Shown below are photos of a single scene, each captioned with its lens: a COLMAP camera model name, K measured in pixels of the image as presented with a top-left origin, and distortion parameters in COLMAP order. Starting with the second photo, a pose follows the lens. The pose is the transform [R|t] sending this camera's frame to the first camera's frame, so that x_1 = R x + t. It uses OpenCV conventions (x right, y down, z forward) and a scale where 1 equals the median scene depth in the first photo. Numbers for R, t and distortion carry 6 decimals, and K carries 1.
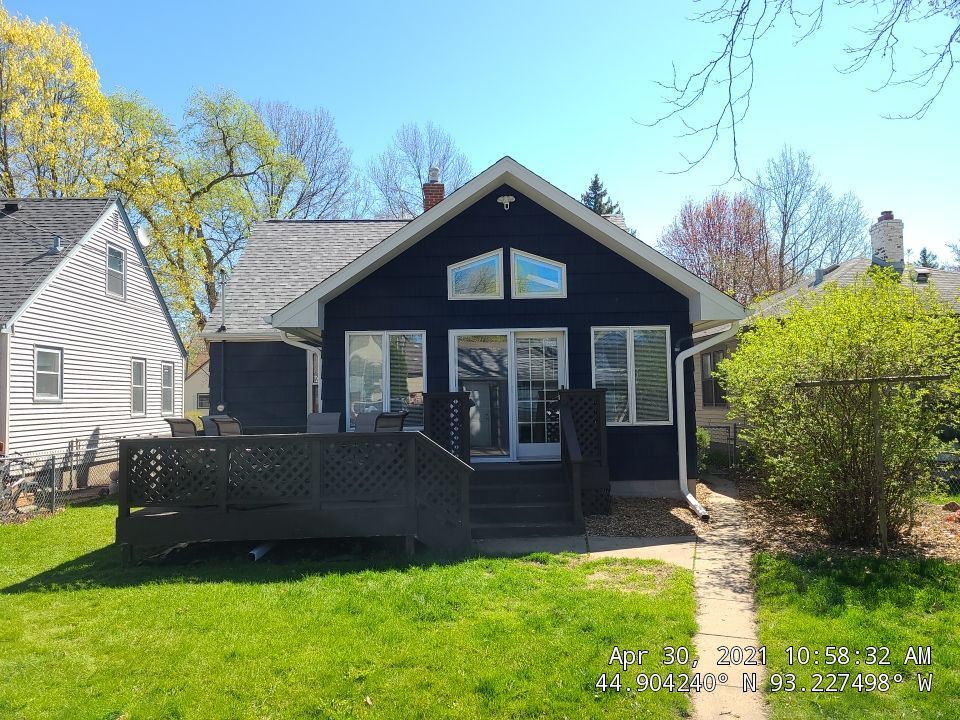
lens RADIAL K [[719.1, 0, 480.0], [0, 719.1, 360.0], [0, 0, 1]] dist [0.025928, 0.000379]
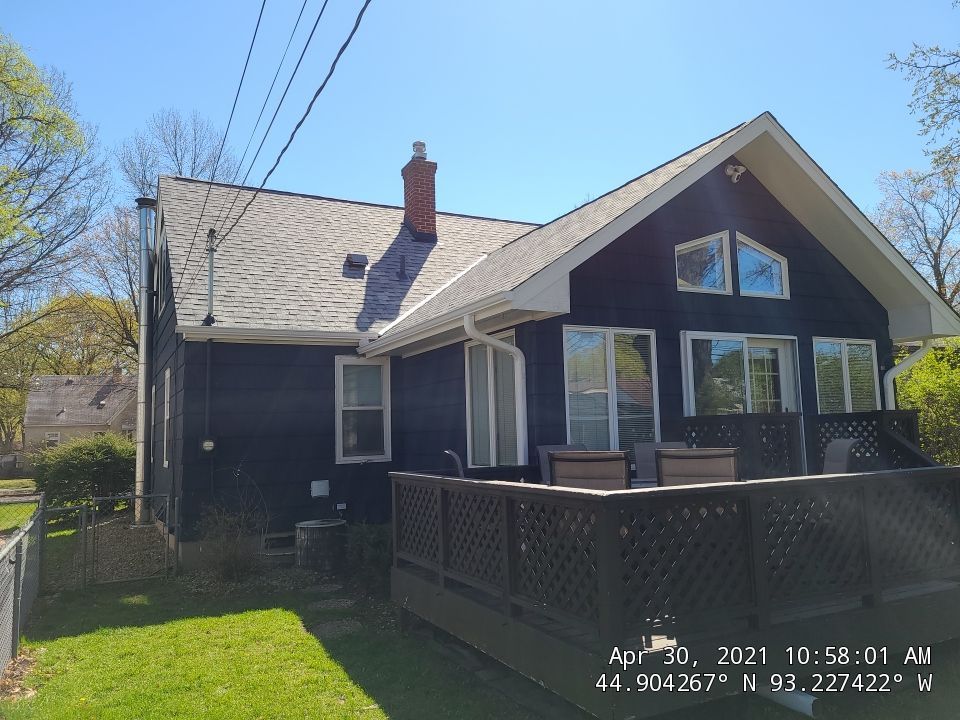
lens RADIAL K [[719.1, 0, 480.0], [0, 719.1, 360.0], [0, 0, 1]] dist [0.025928, 0.000379]
pose [[0.901171, 0.036844, 0.431895, -0.541740], [-0.012671, 0.998194, -0.058714, 0.033388], [-0.433278, 0.047439, 0.900011, 0.424390]]
